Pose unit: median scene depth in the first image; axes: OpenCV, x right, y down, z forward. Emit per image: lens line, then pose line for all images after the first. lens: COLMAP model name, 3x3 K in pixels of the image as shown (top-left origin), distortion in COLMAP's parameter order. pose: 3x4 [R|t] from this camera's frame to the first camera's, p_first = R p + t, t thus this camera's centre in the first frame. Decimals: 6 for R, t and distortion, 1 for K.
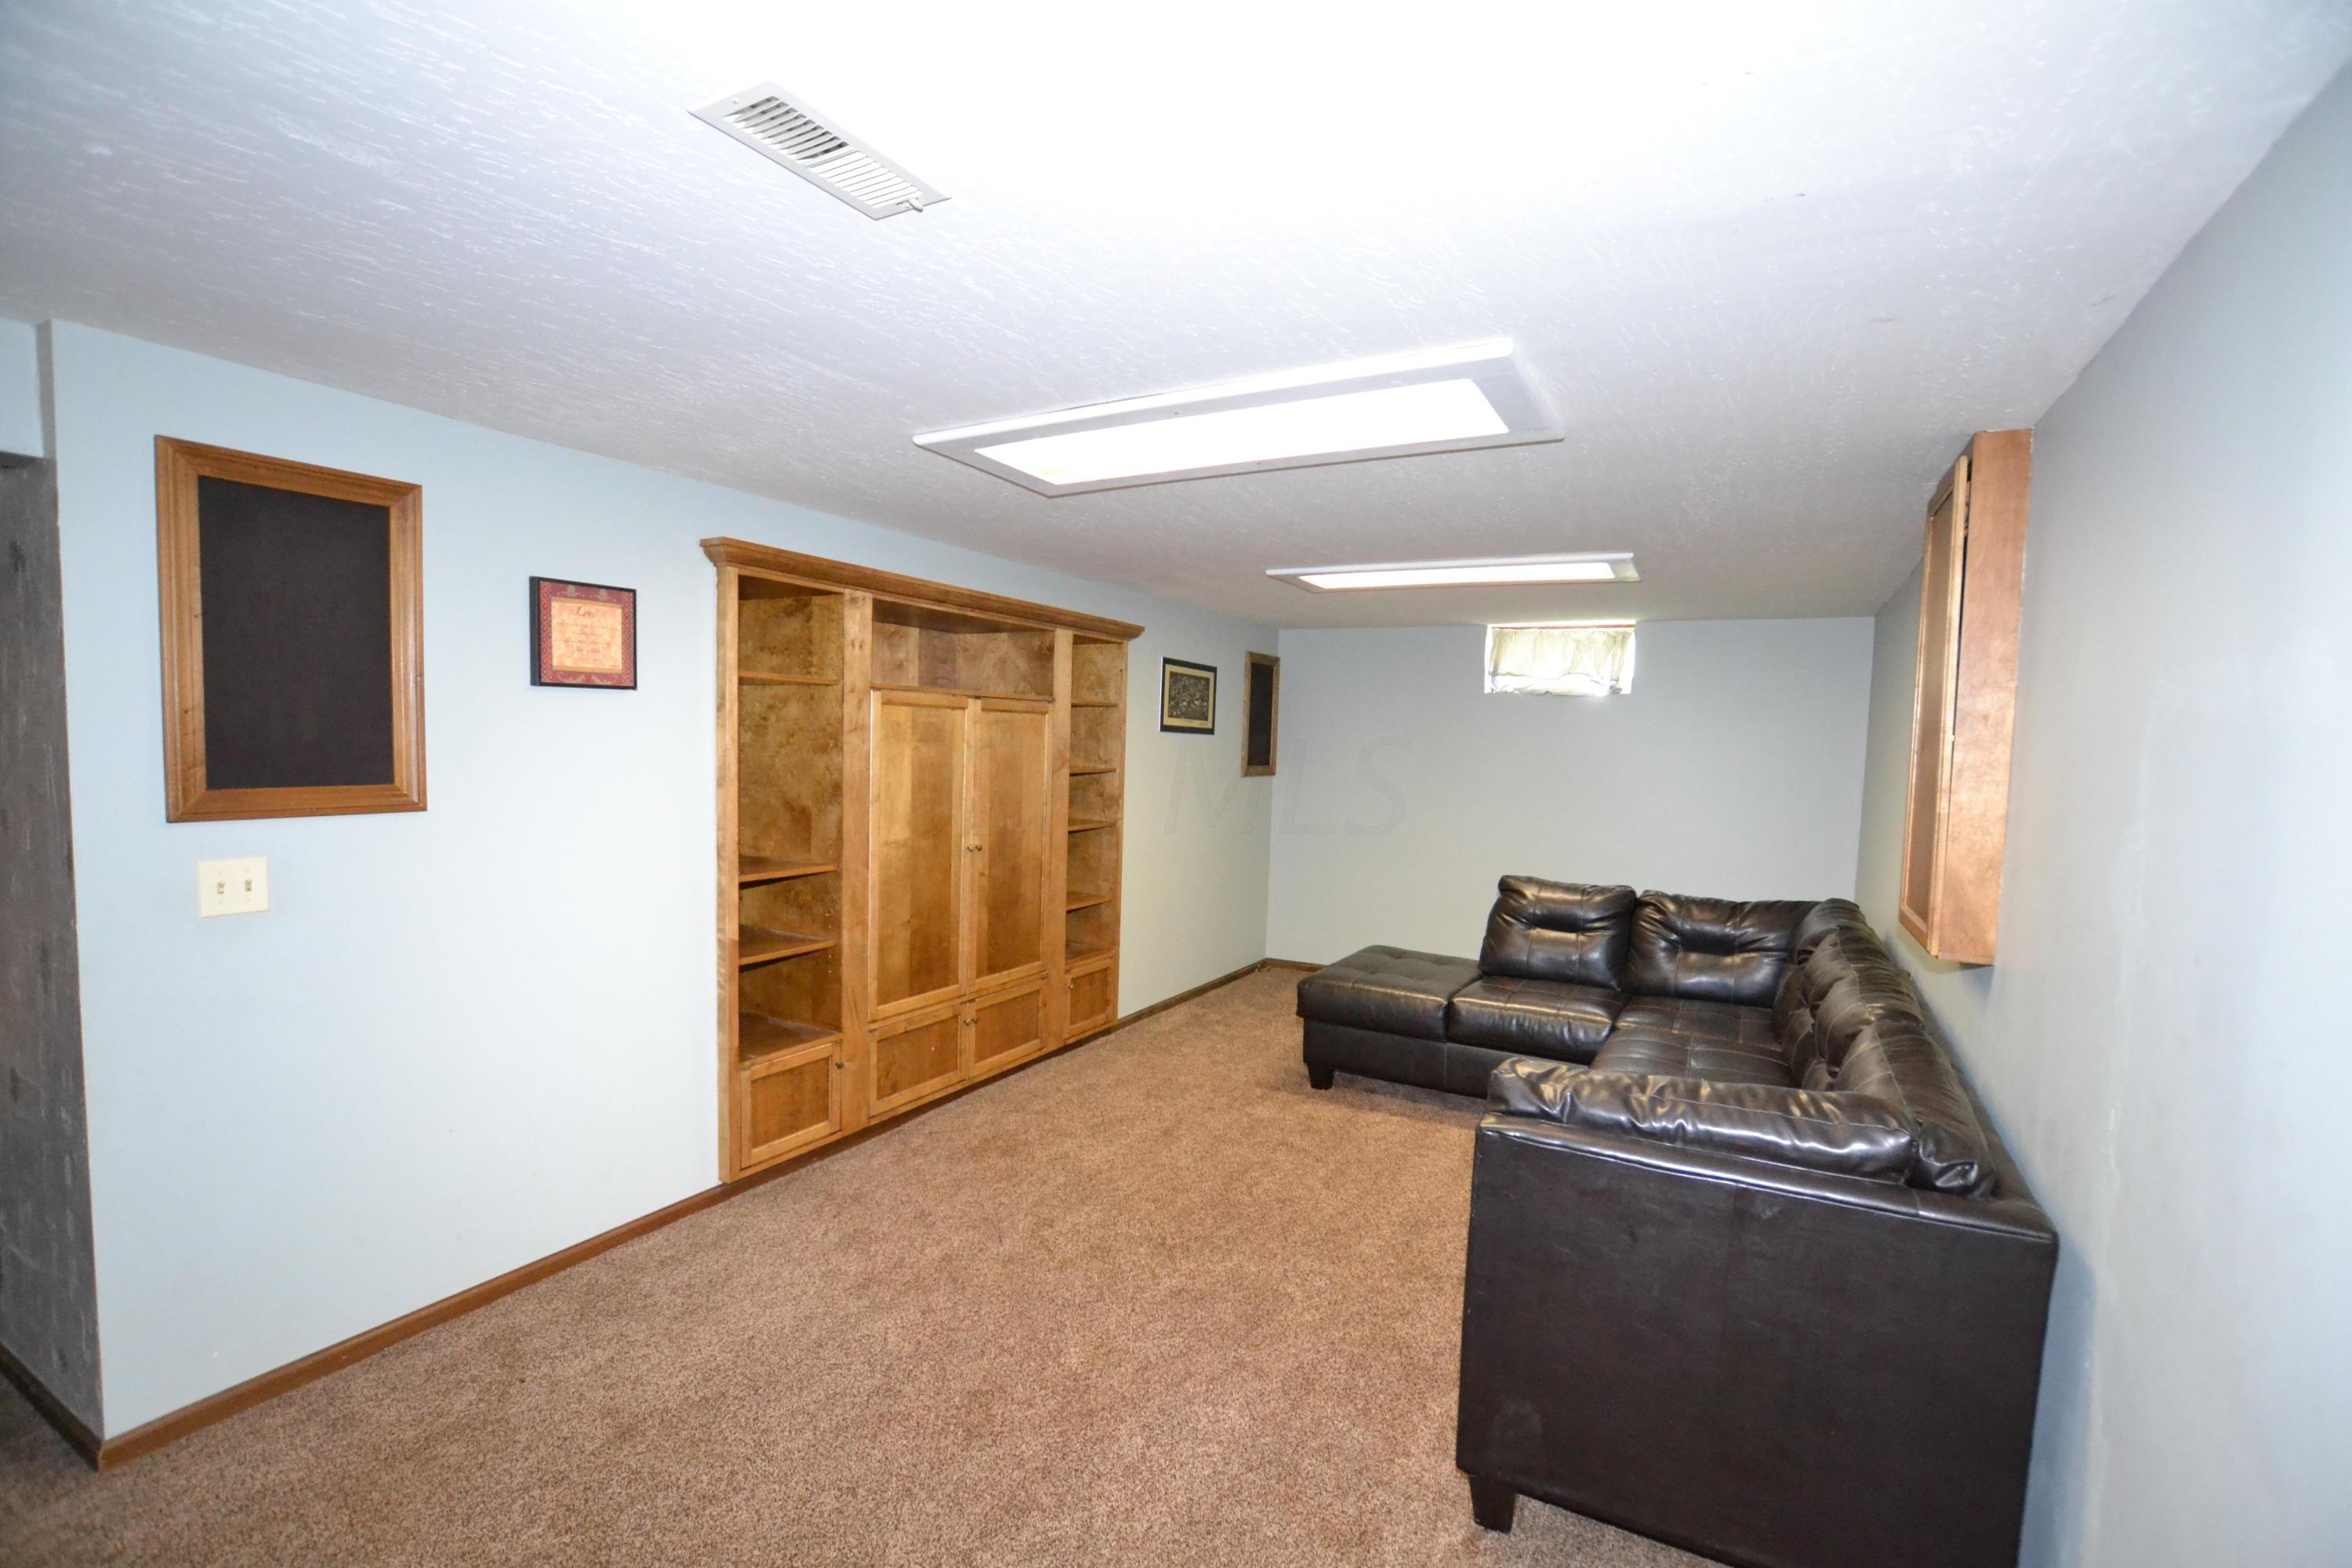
lens RADIAL K [[1049.8, 0, 1191.5], [0, 1049.8, 809.1], [0, 0, 1]] dist [-0.039443, 0.007723]
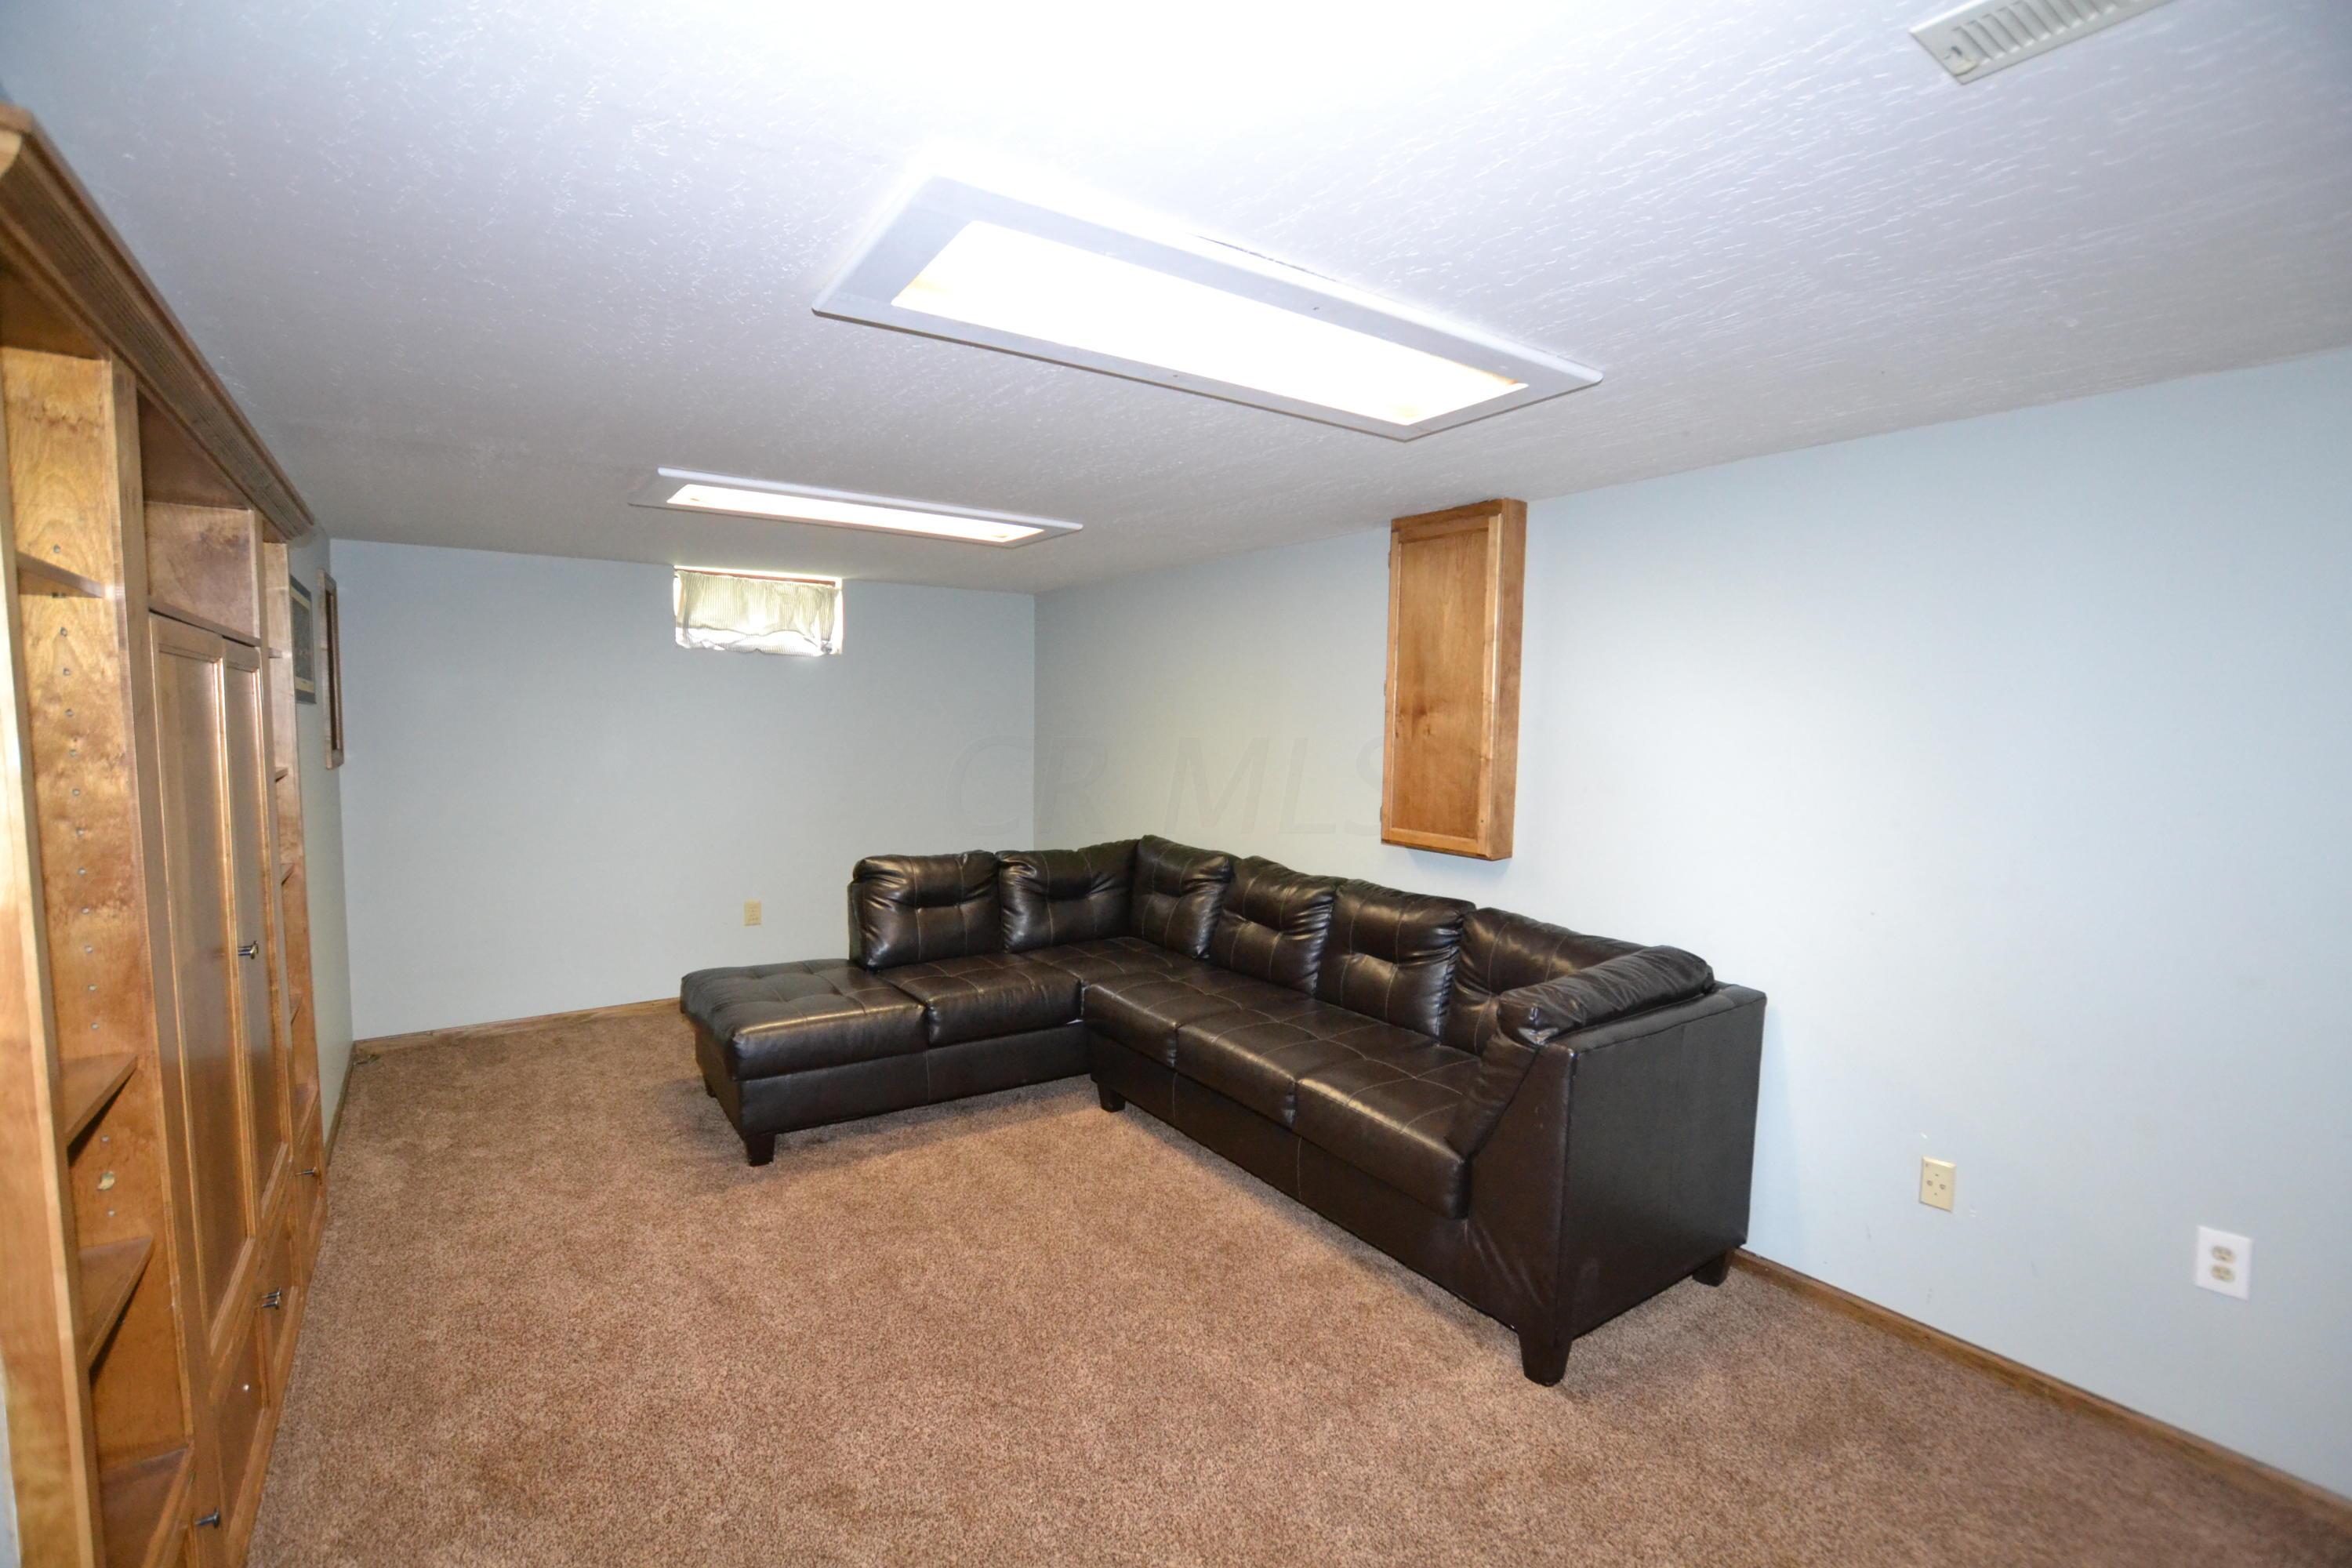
lens RADIAL K [[1049.8, 0, 1191.5], [0, 1049.8, 809.1], [0, 0, 1]] dist [-0.039443, 0.007723]
pose [[0.438983, -0.101351, 0.892761, -0.370946], [0.060991, 0.994687, 0.082932, -0.035086], [-0.896423, 0.018045, 0.442832, 0.348538]]
